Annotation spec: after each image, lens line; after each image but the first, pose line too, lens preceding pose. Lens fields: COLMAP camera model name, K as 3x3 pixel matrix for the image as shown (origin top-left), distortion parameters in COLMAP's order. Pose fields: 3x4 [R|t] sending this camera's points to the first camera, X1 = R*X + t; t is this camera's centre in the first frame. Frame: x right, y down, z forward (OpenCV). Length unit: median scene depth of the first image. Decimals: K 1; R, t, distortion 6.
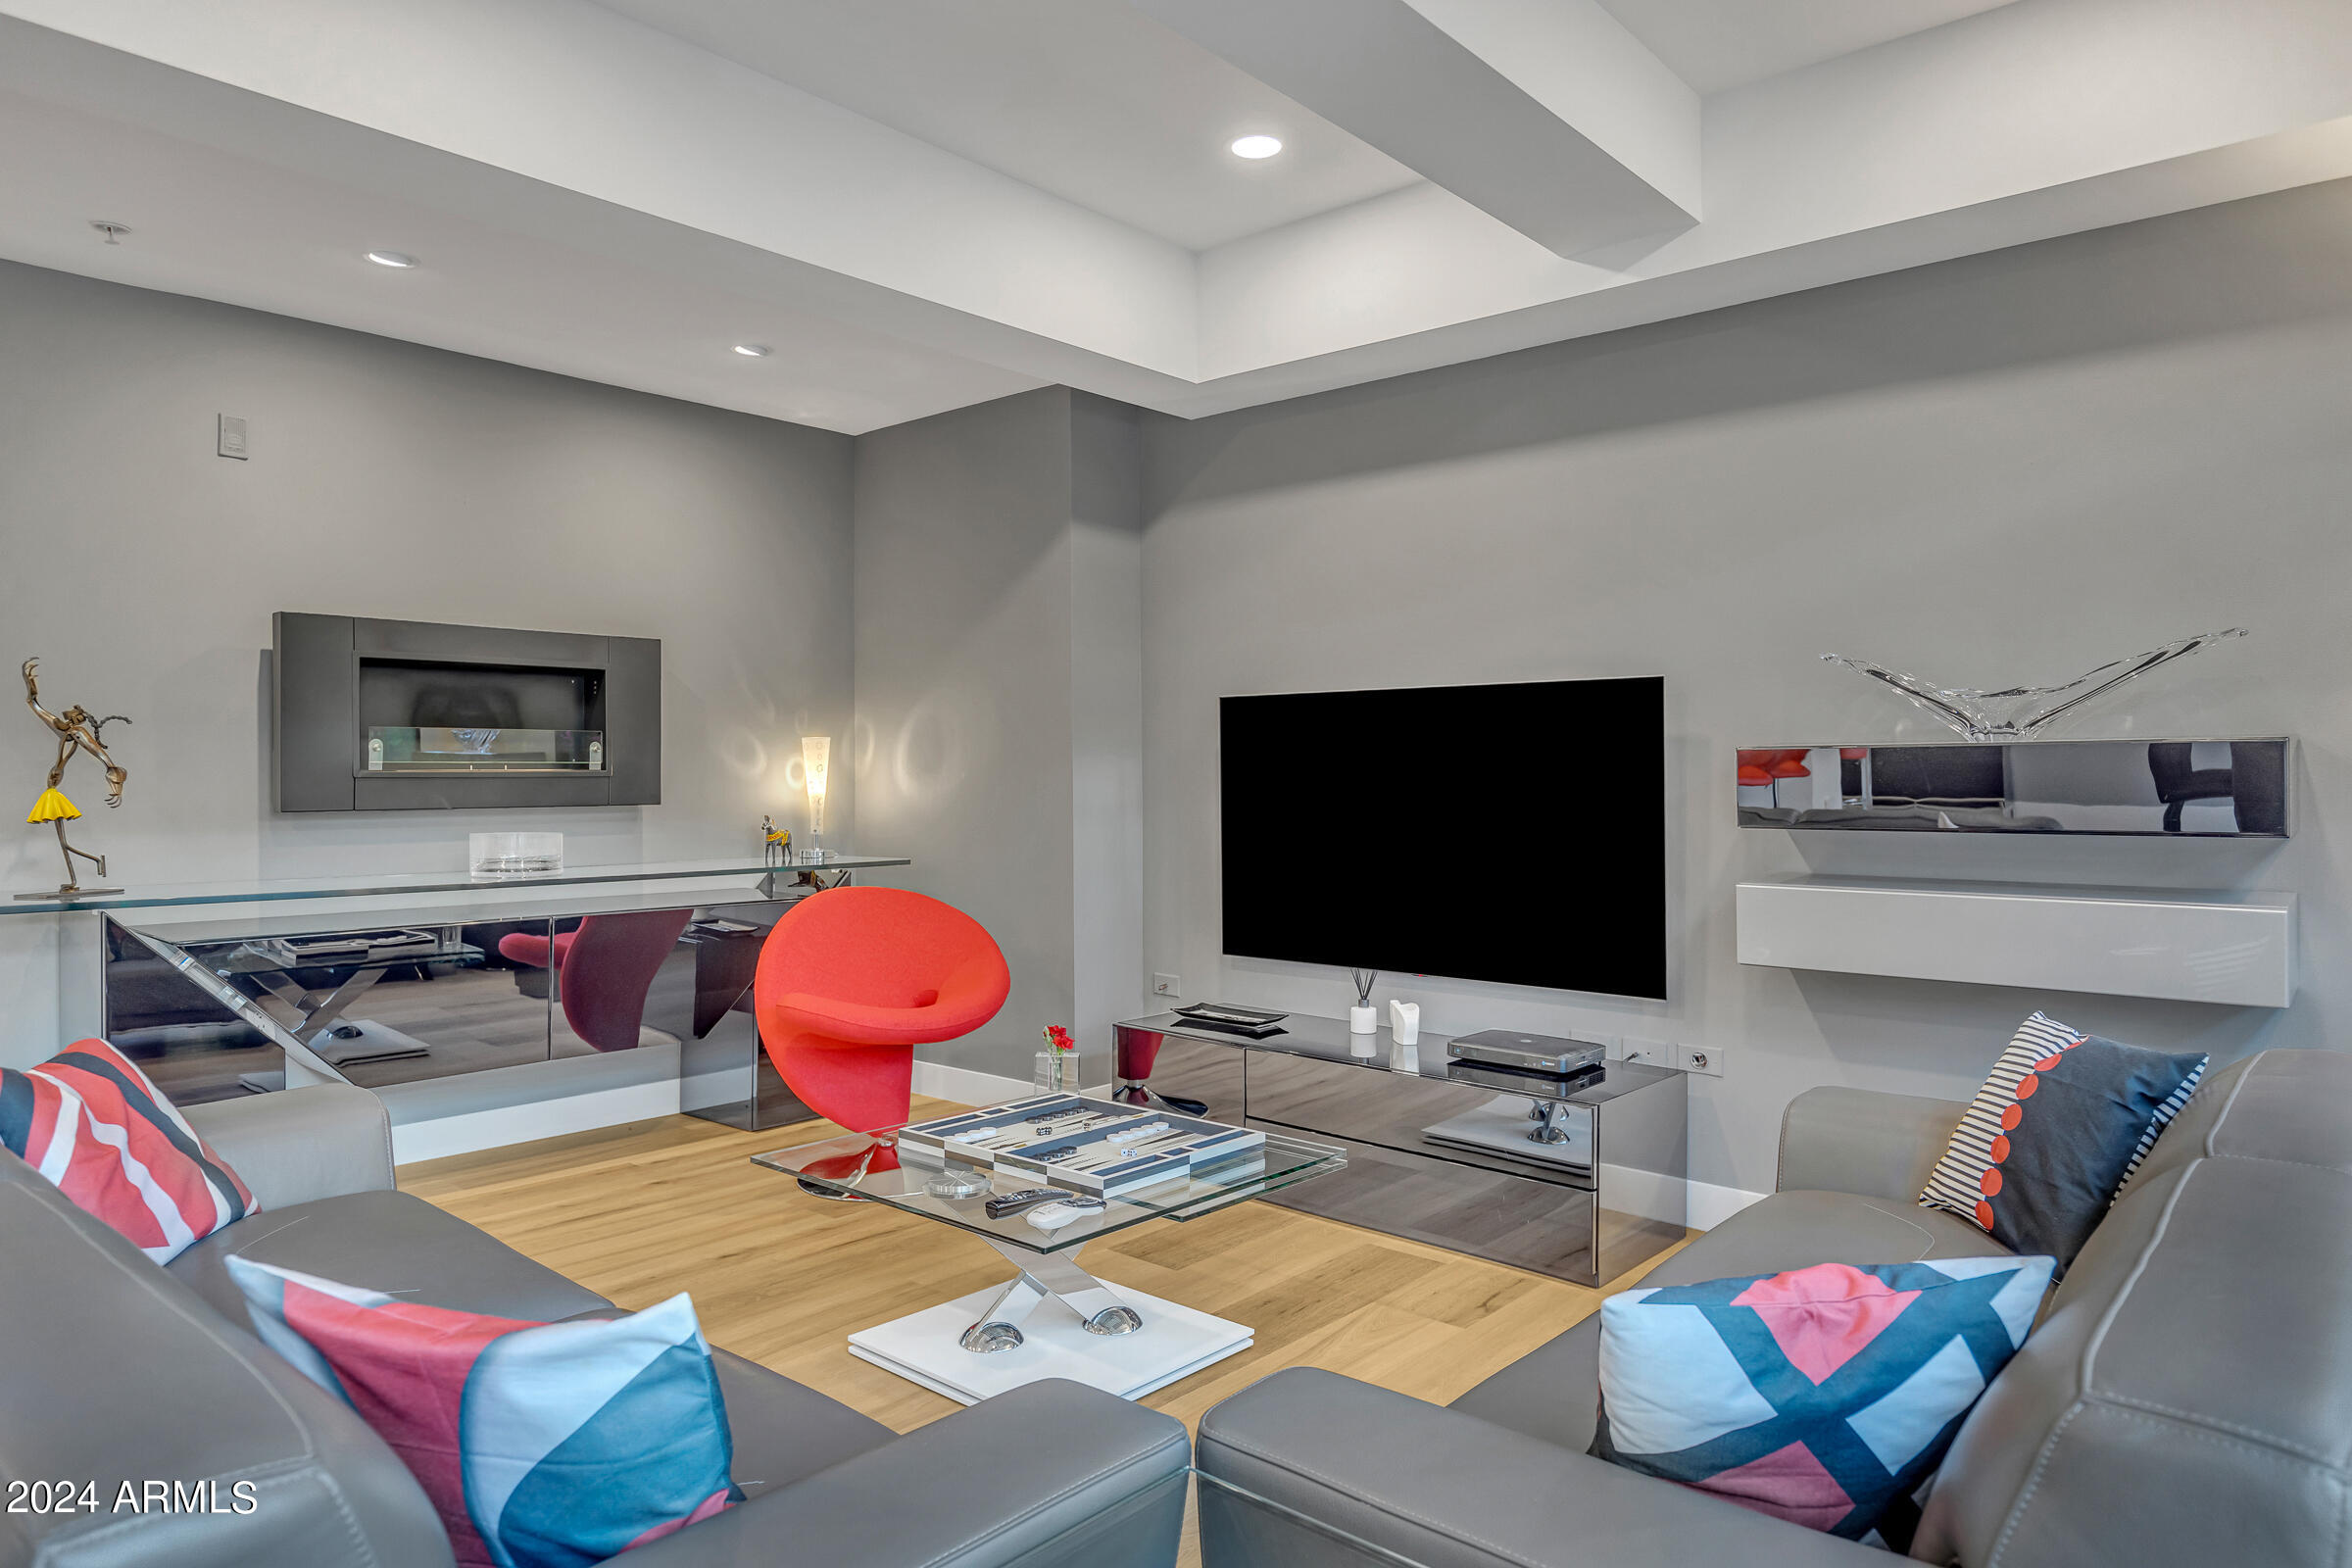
lens RADIAL K [[1574.3, 0, 1149.2], [0, 1574.3, 788.4], [0, 0, 1]] dist [-0.001899, -0.000775]
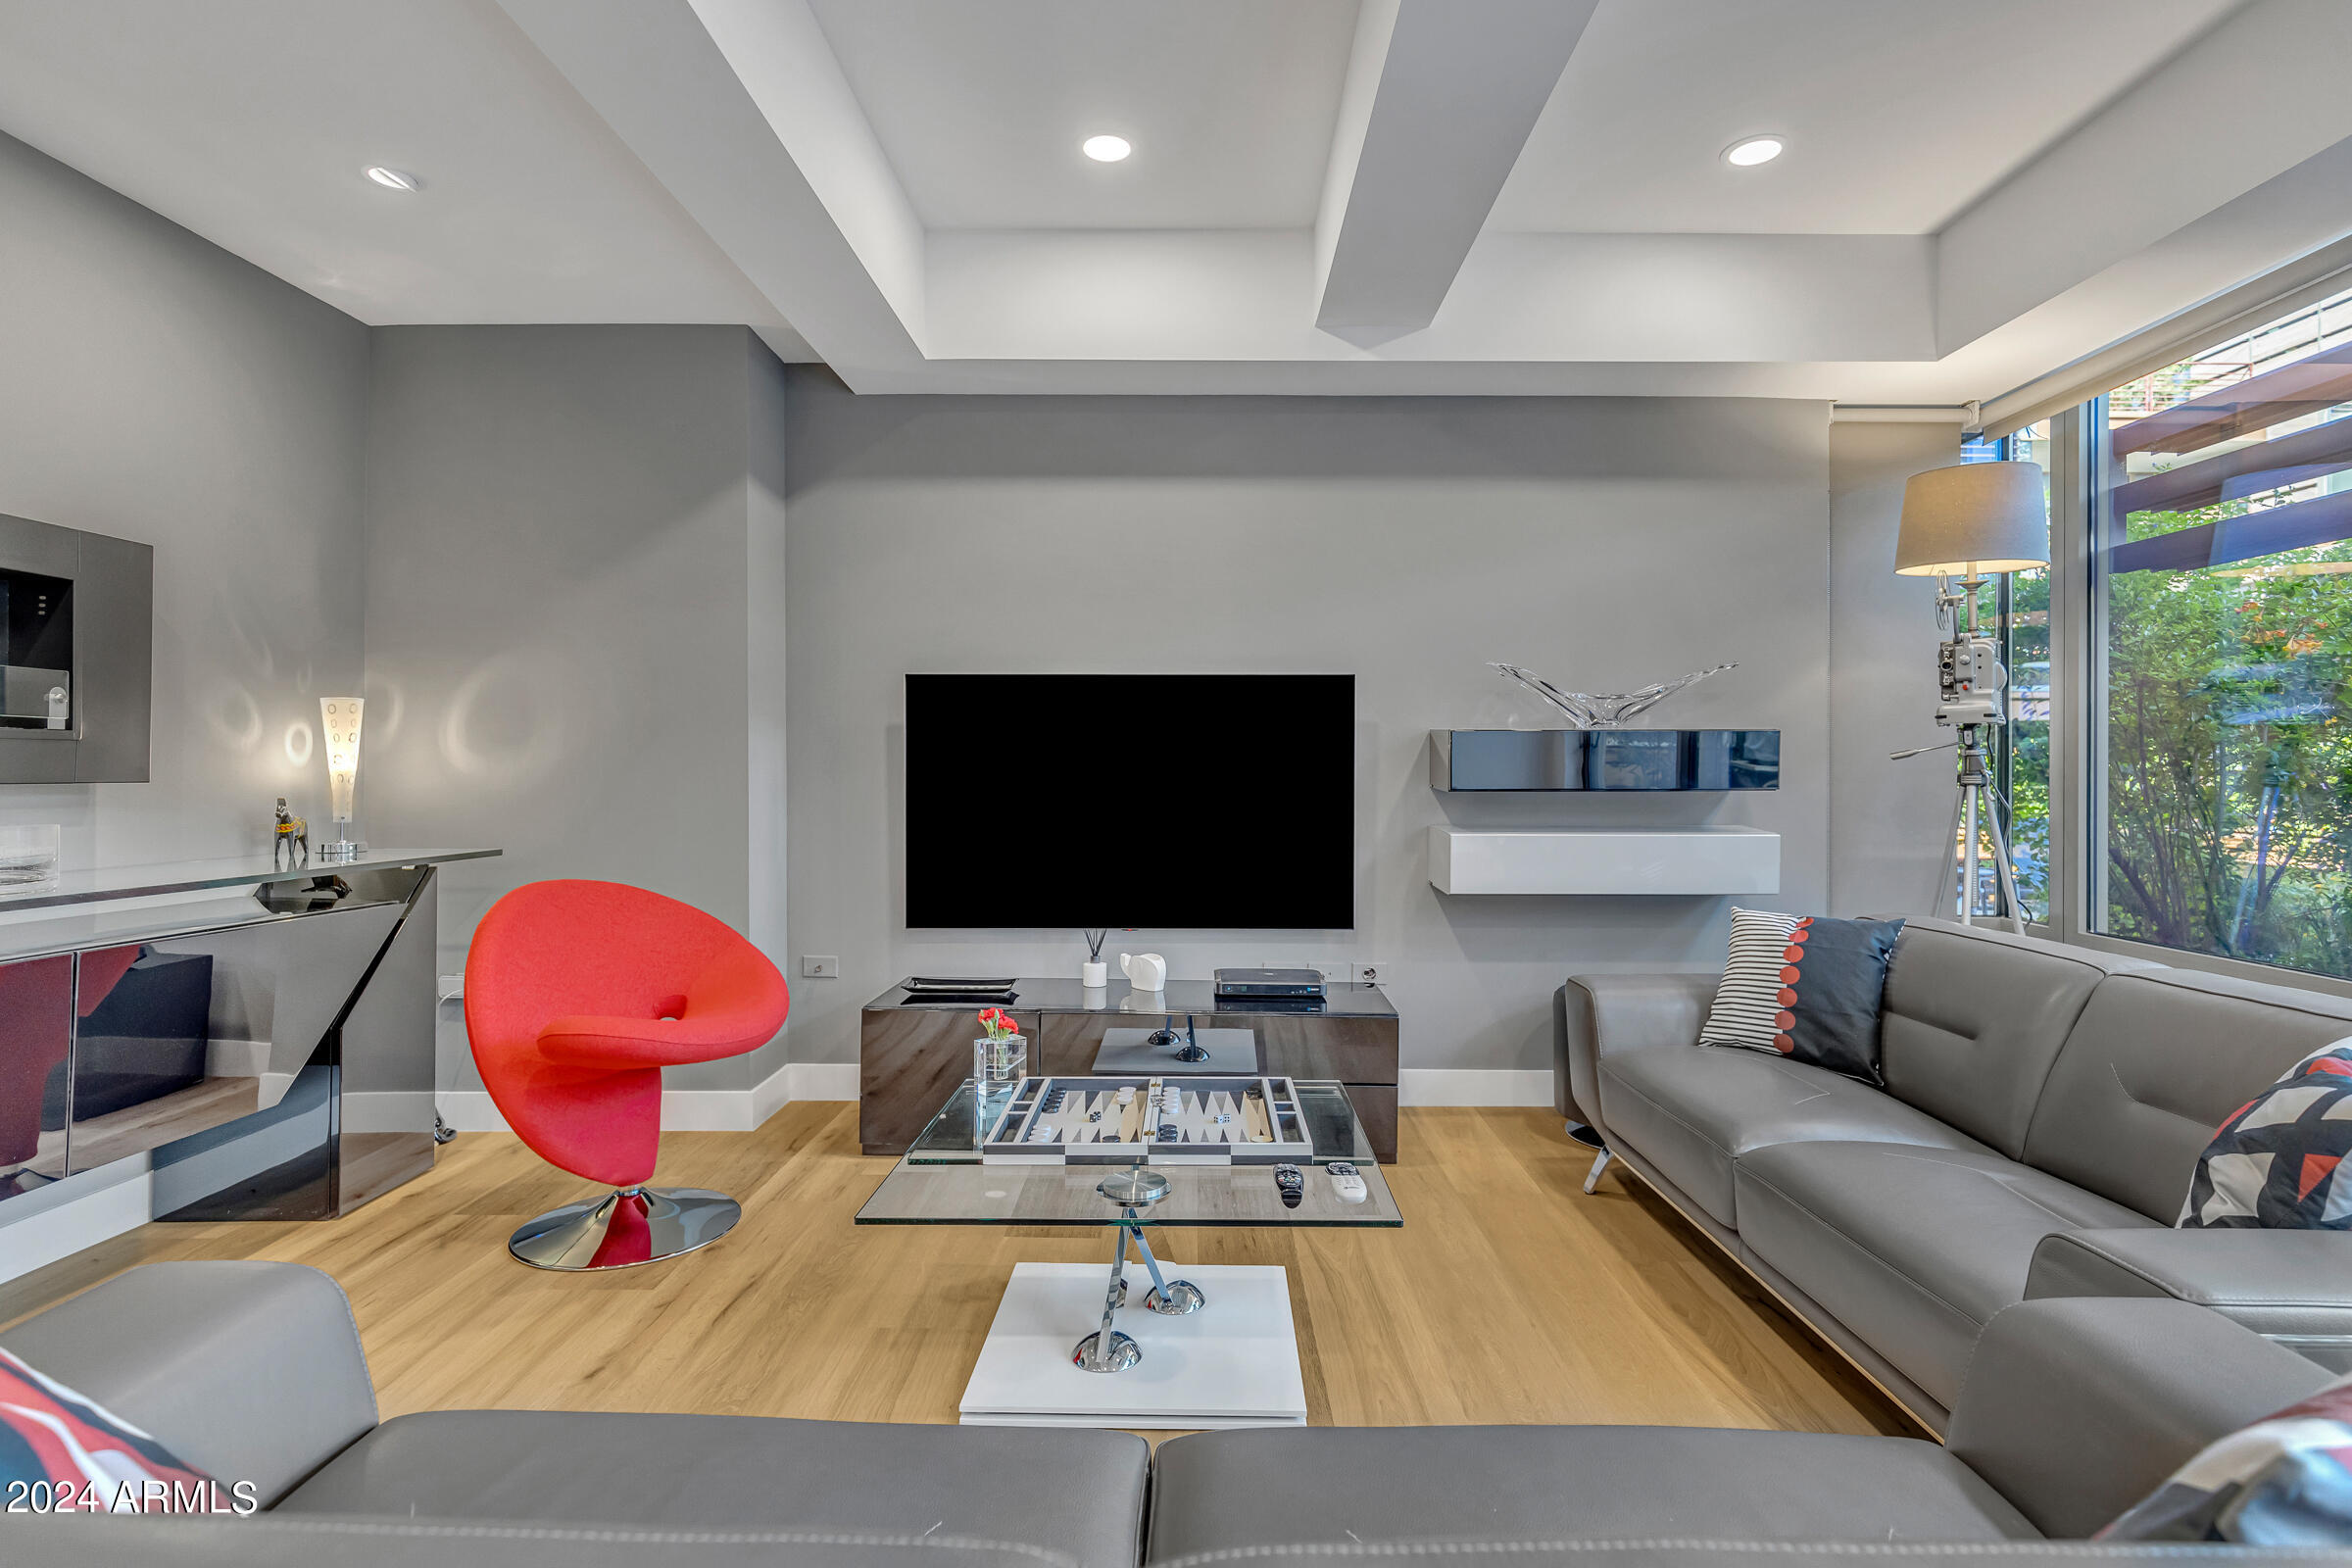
lens RADIAL K [[1245.0, 0, 1169.7], [0, 1245.0, 773.2], [0, 0, 1]] dist [0.001079, -0.002086]
pose [[0.726313, 0.005555, 0.687342, -0.421939], [0.005494, 0.999888, -0.013886, 0.019323], [-0.687342, 0.013862, 0.726202, 0.335029]]
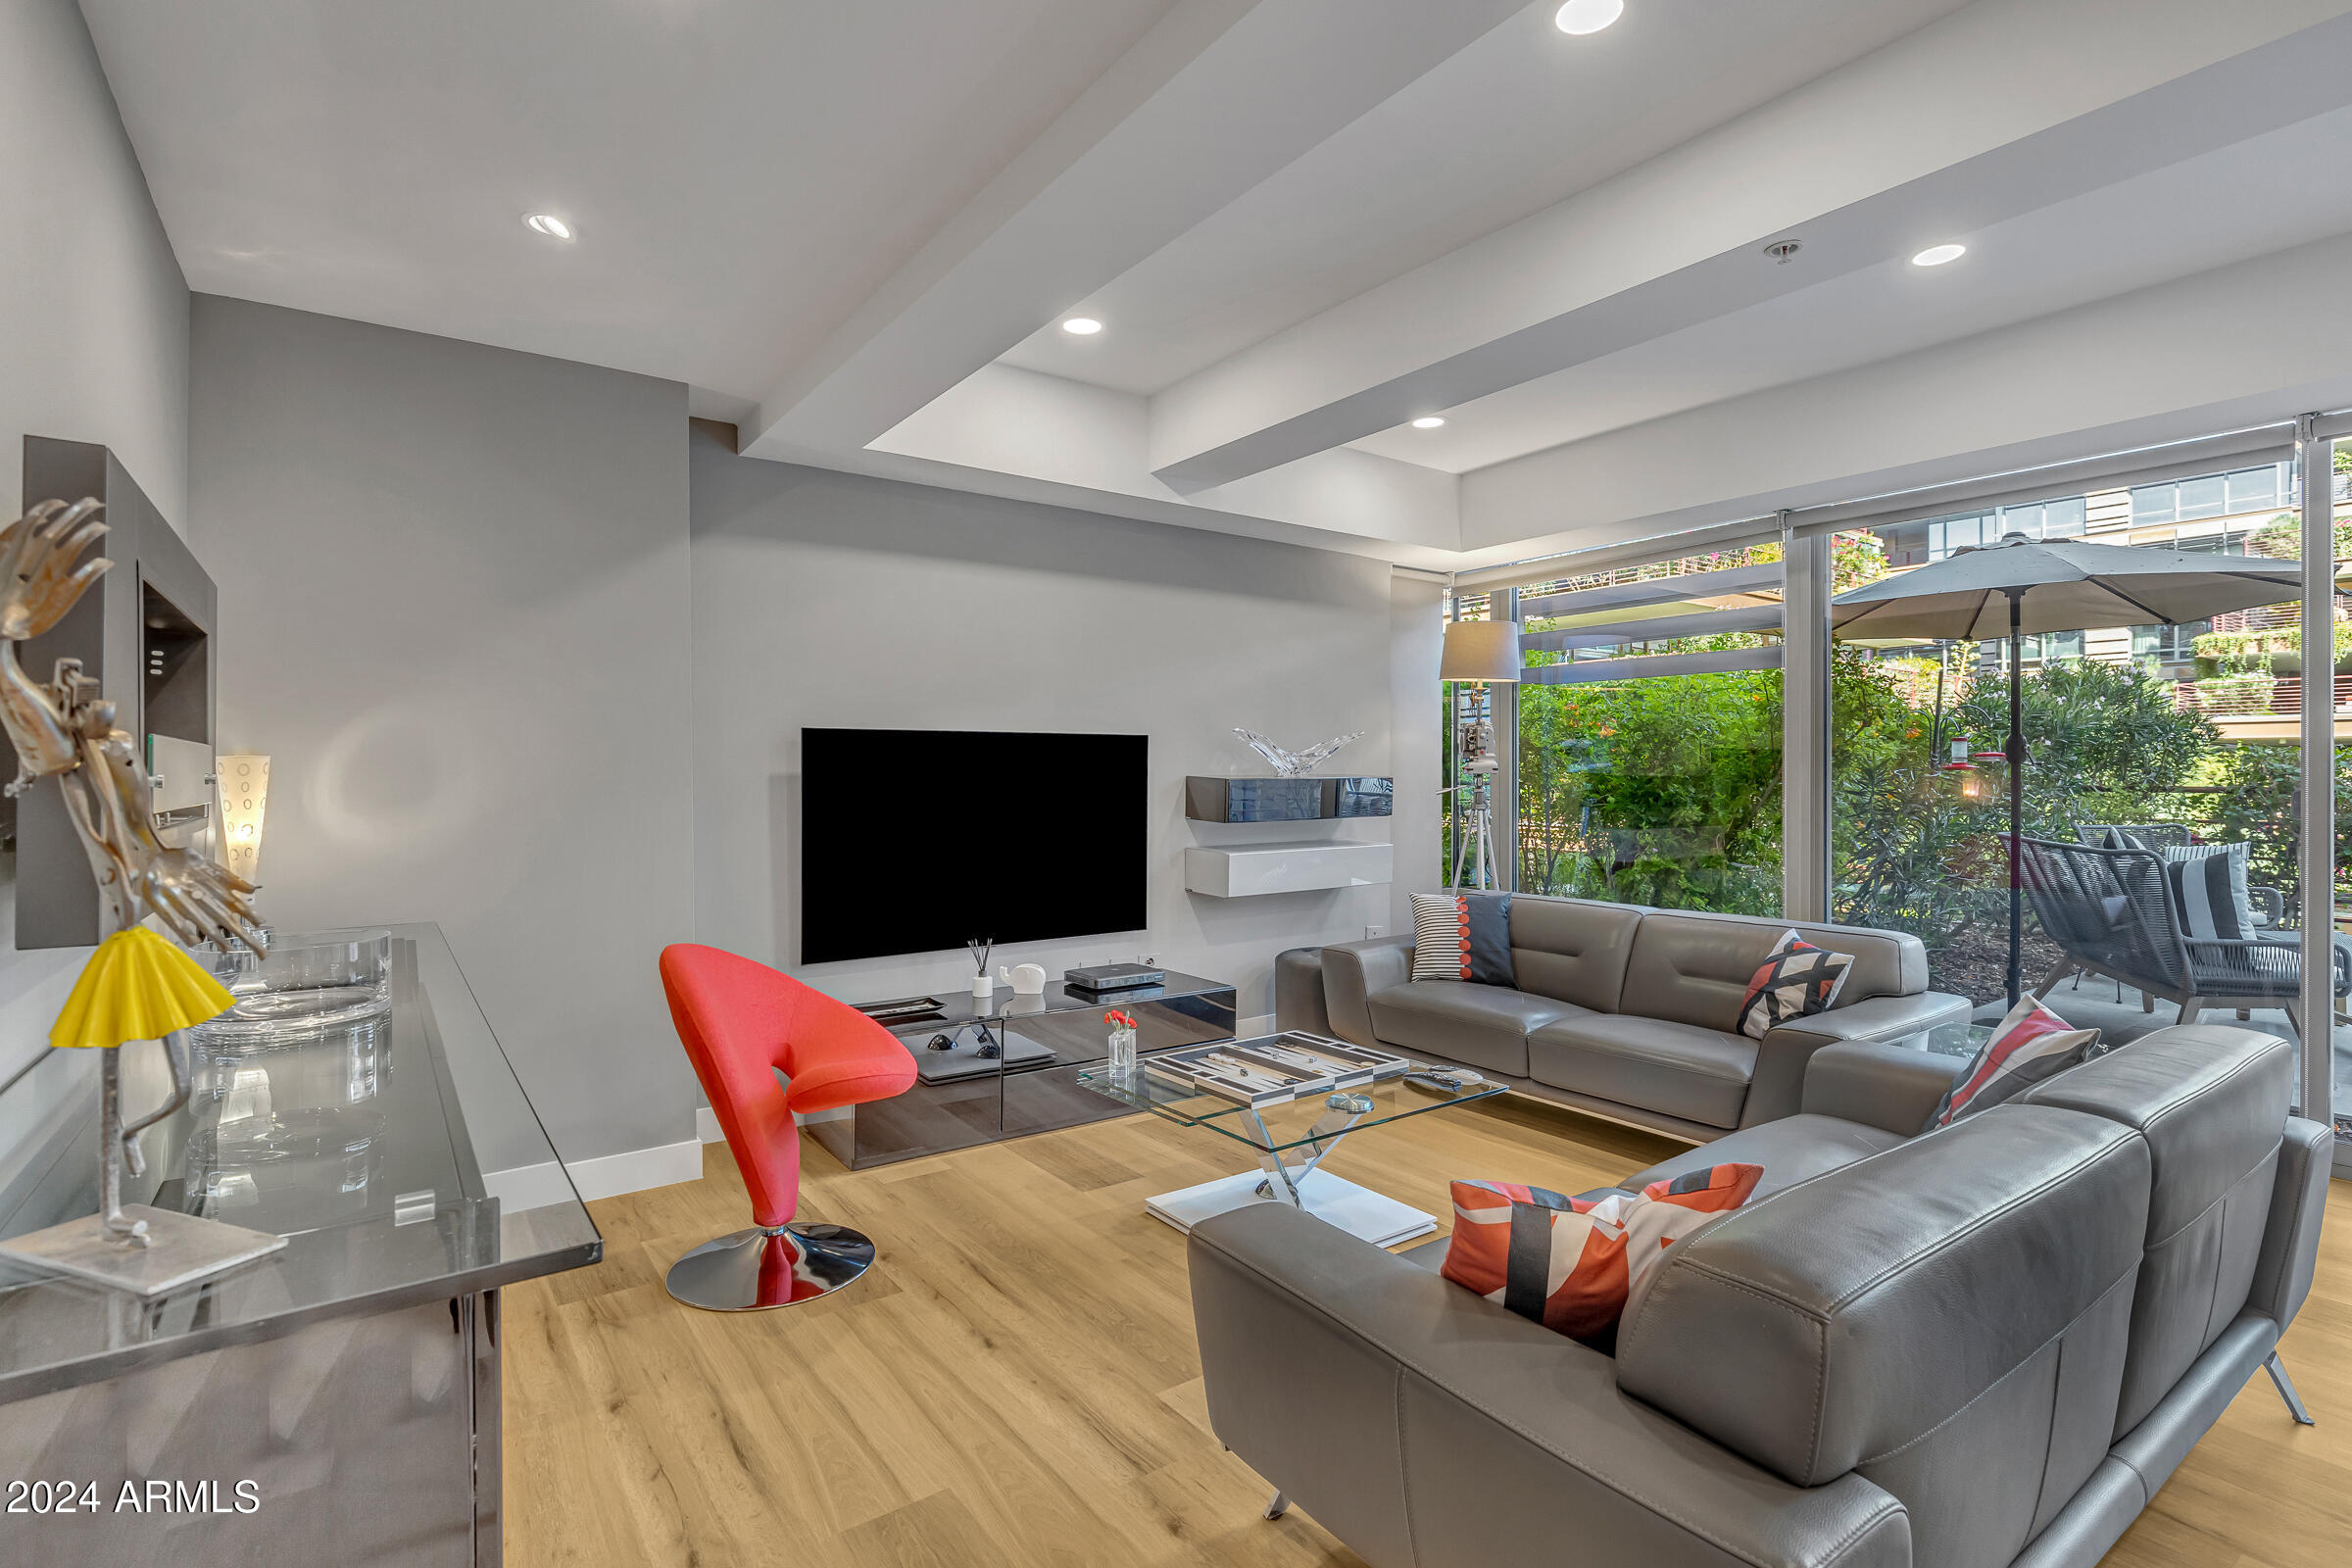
lens RADIAL K [[1196.2, 0, 1244.8], [0, 1196.2, 774.1], [0, 0, 1]] dist [0.007177, -0.001460]
pose [[0.122921, -0.000125, 0.992416, -0.813884], [0.014494, 0.999894, -0.001670, -0.022708], [-0.992311, 0.014590, 0.122910, 0.664962]]
